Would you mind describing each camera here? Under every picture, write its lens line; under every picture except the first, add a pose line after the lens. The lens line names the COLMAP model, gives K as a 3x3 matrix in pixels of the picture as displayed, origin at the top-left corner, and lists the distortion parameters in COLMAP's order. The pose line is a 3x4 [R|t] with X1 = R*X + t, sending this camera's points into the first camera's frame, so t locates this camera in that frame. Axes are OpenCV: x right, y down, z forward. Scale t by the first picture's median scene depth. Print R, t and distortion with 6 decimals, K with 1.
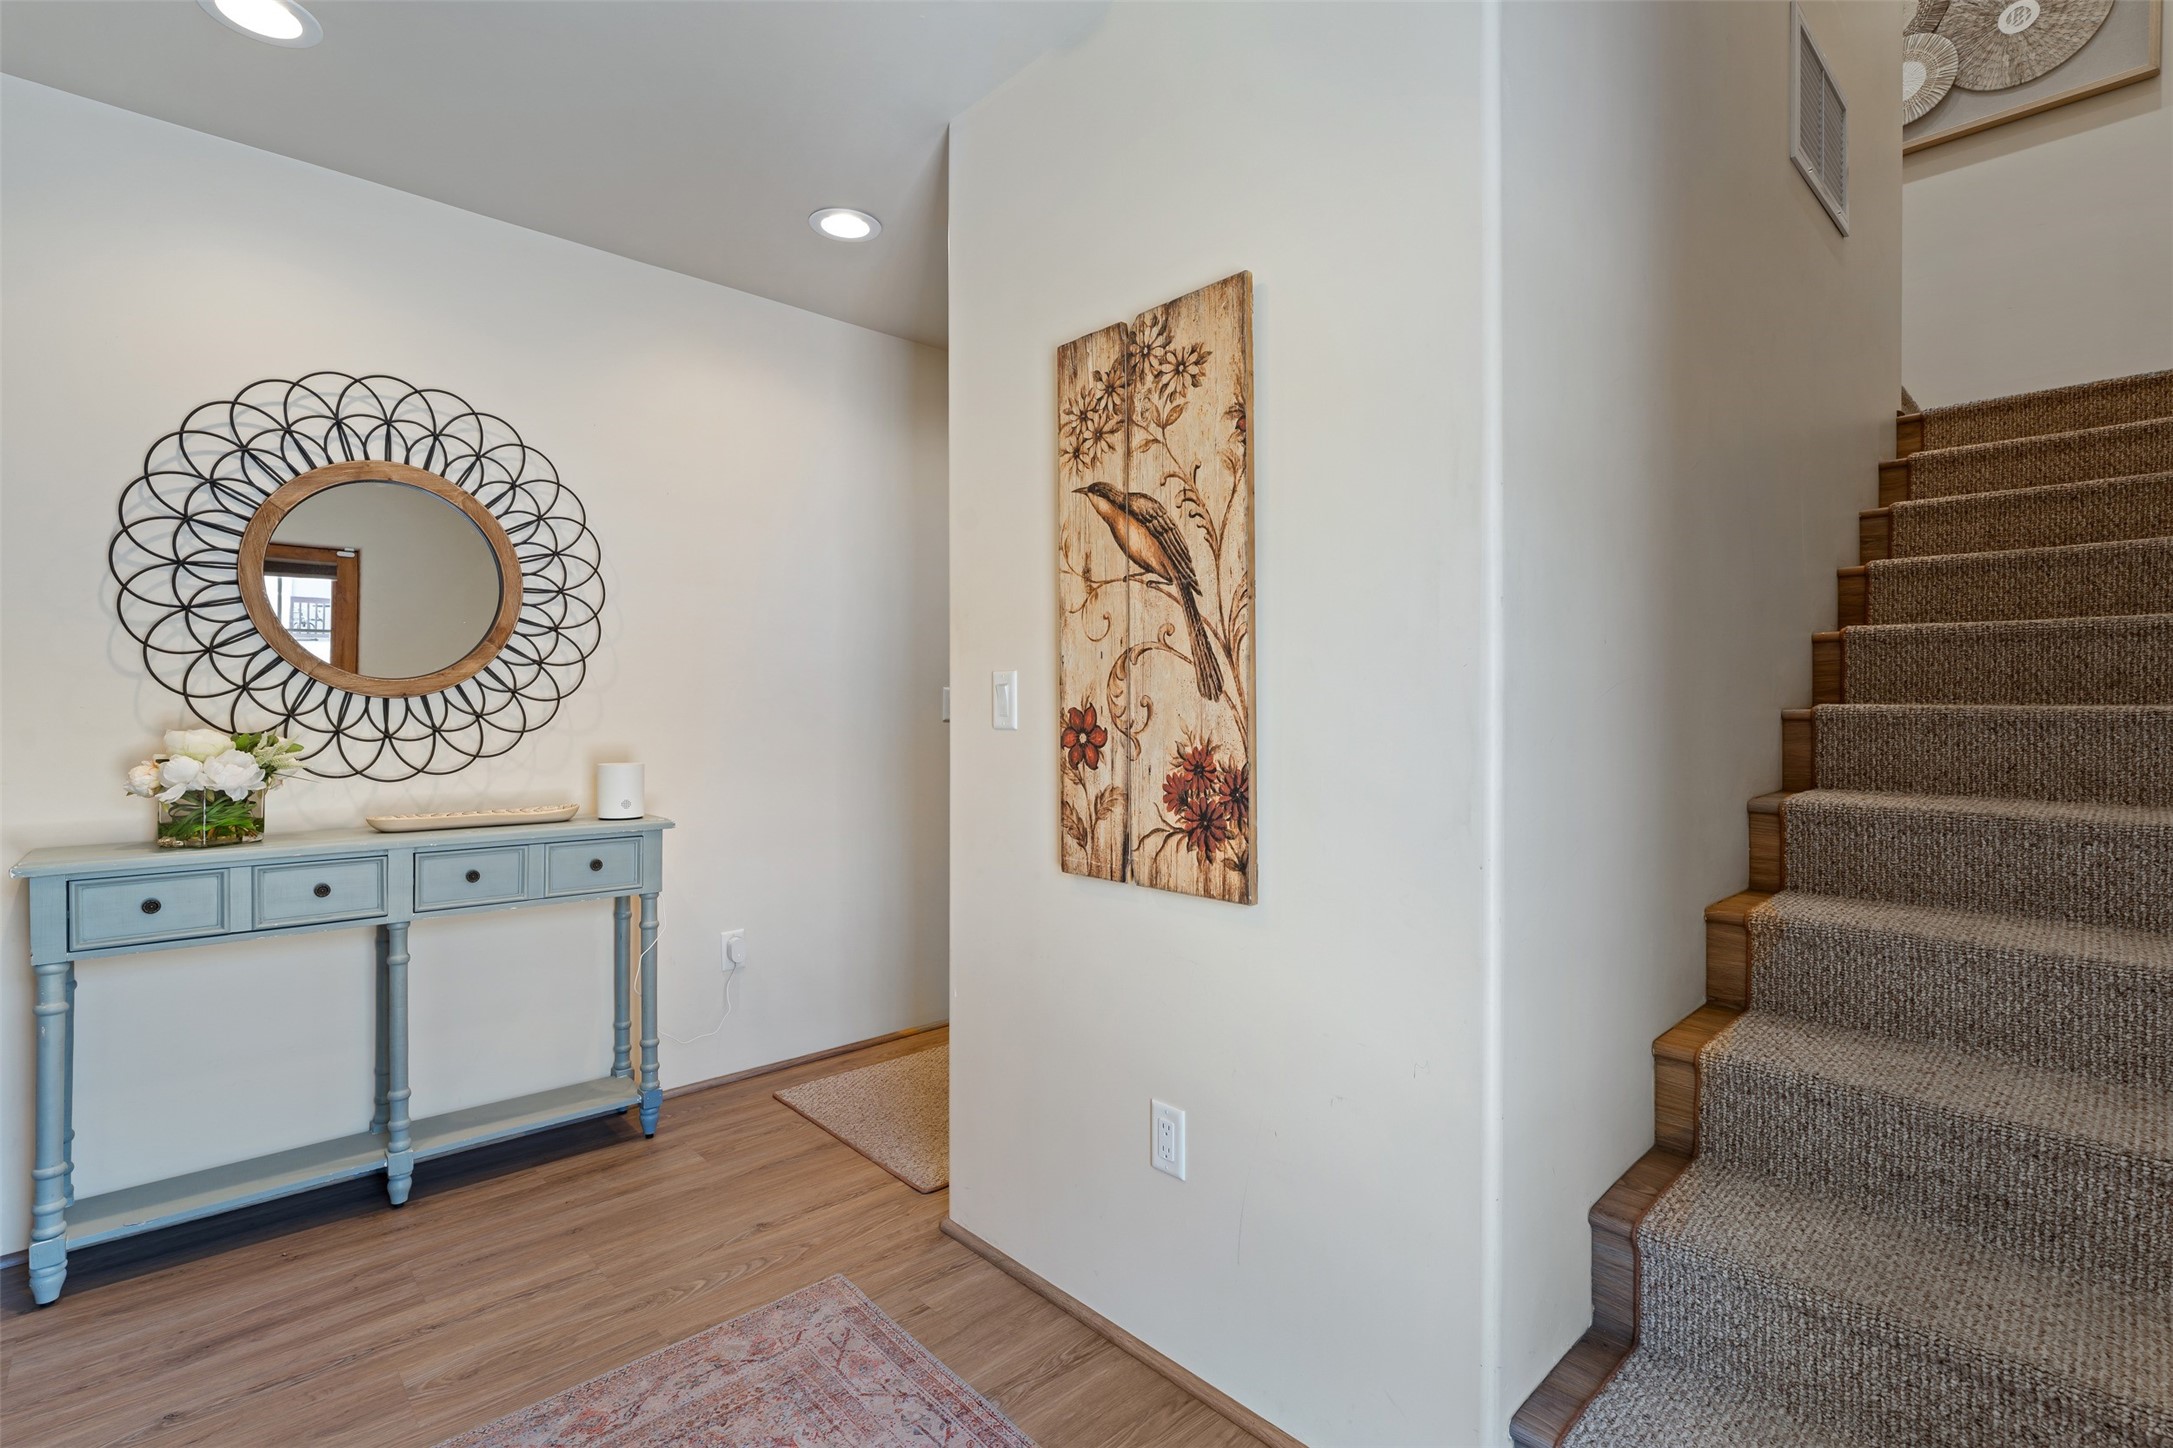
lens RADIAL K [[1002.0, 0, 1080.4], [0, 1002.0, 711.2], [0, 0, 1]] dist [-0.003510, 0.000226]
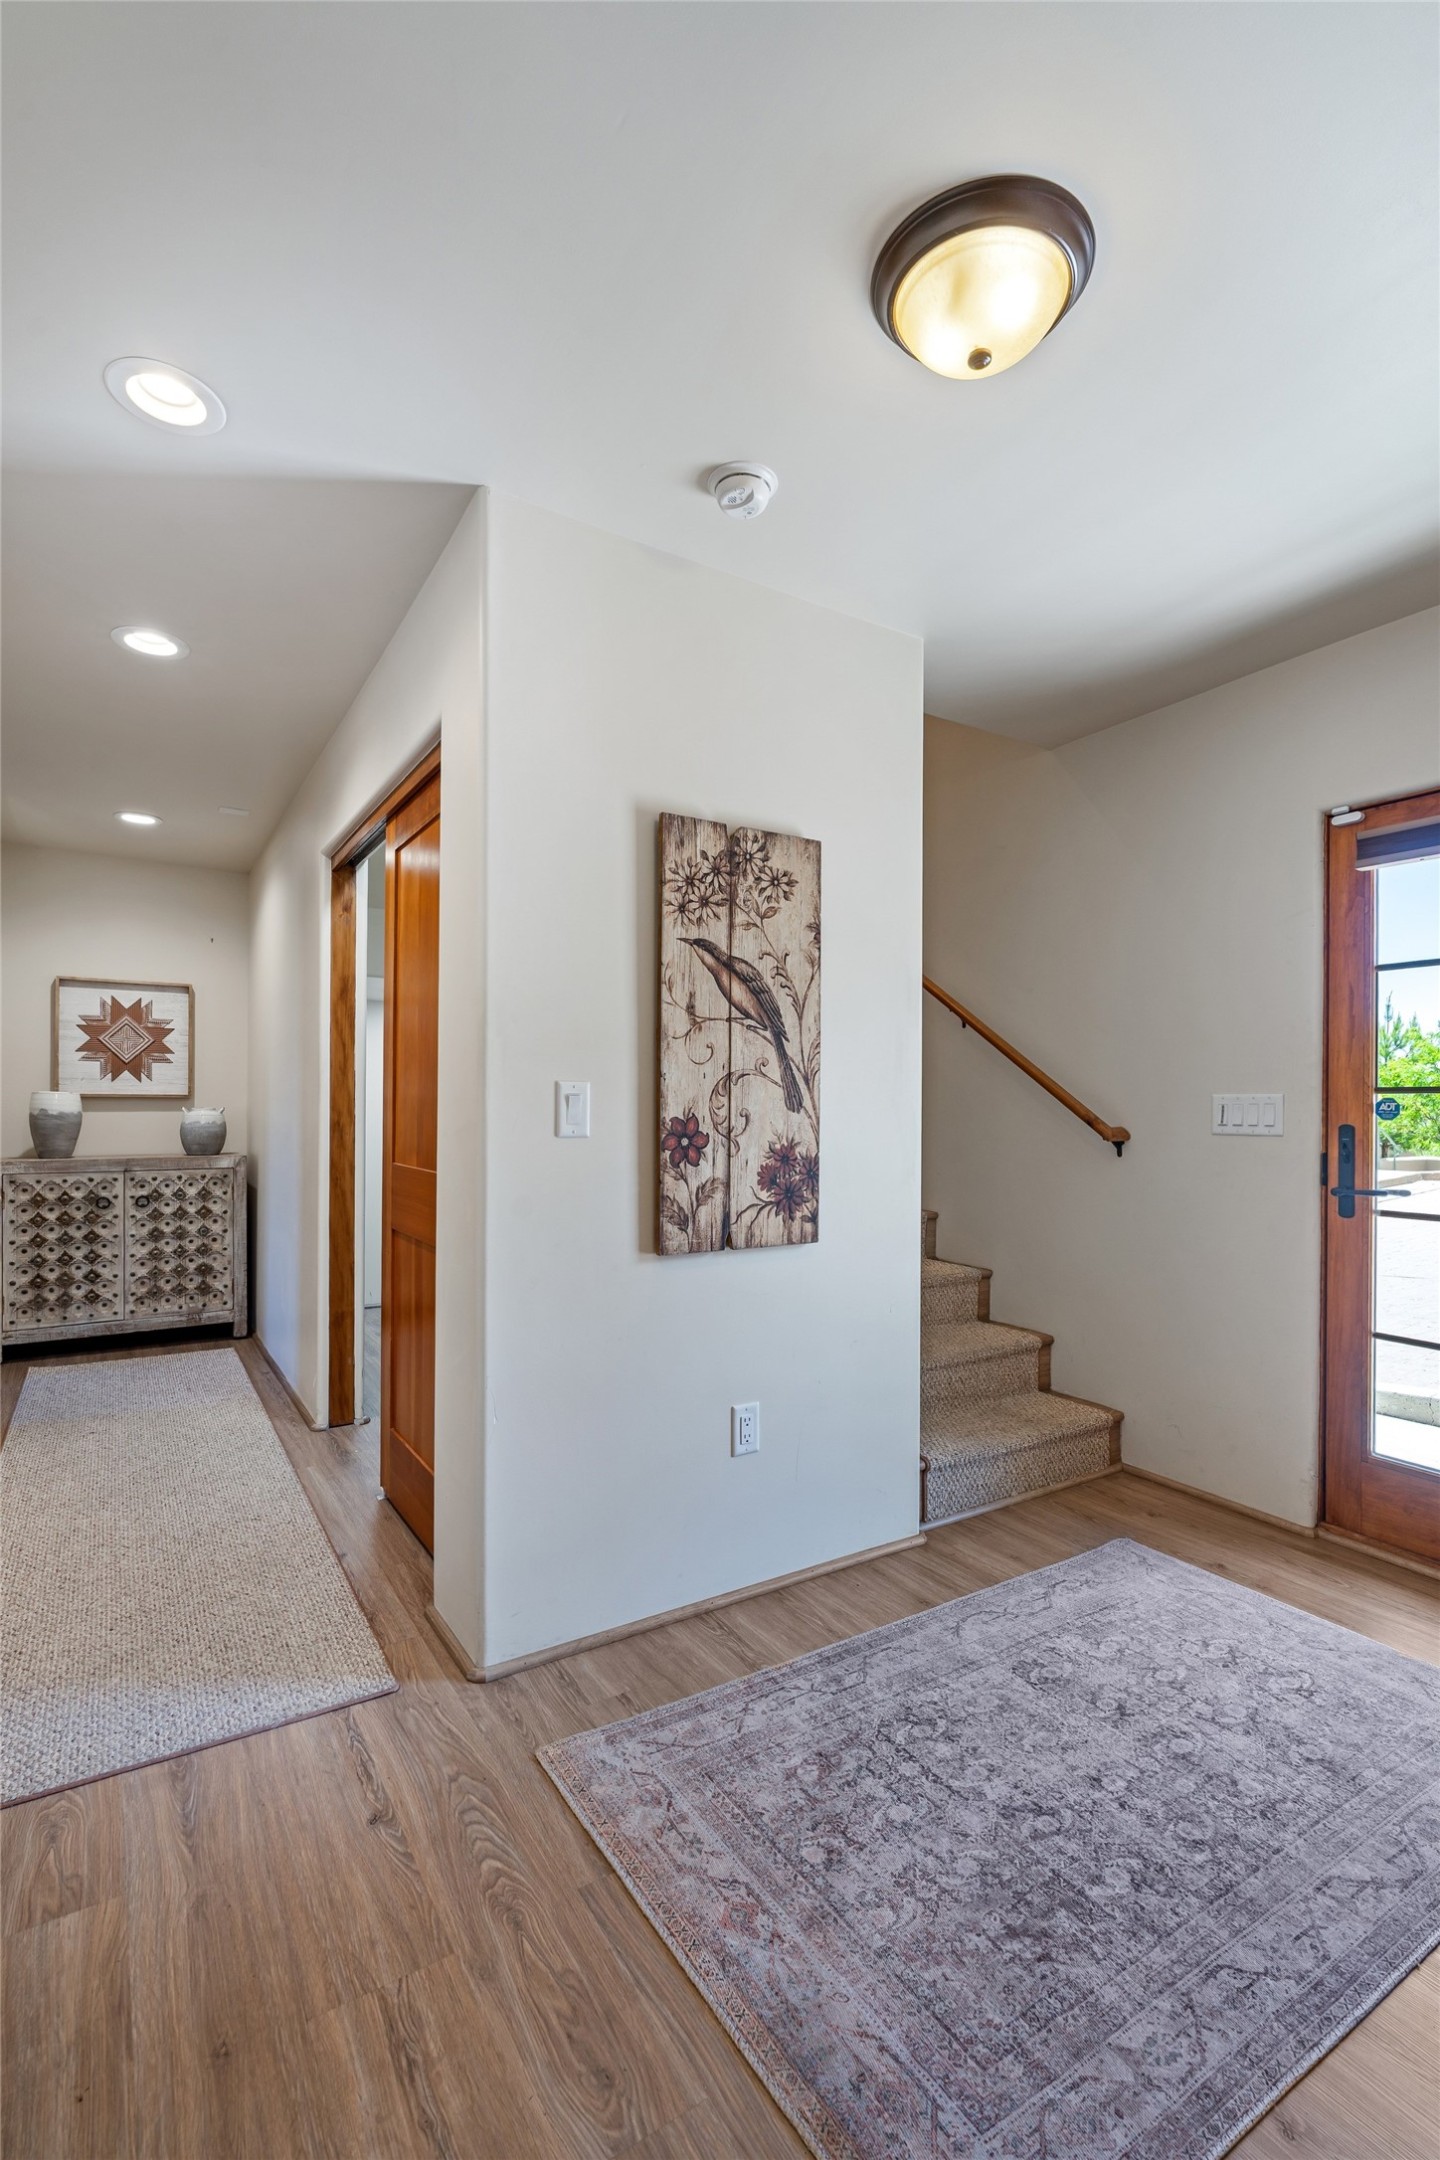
lens RADIAL K [[996.0, 0, 715.6], [0, 996.0, 1099.5], [0, 0, 1]] dist [-0.003510, 0.000226]
pose [[0.178248, 0.009681, 0.983938, -1.250895], [-0.004453, 0.999949, -0.009032, -0.014851], [-0.983975, -0.002771, 0.178282, 0.781774]]
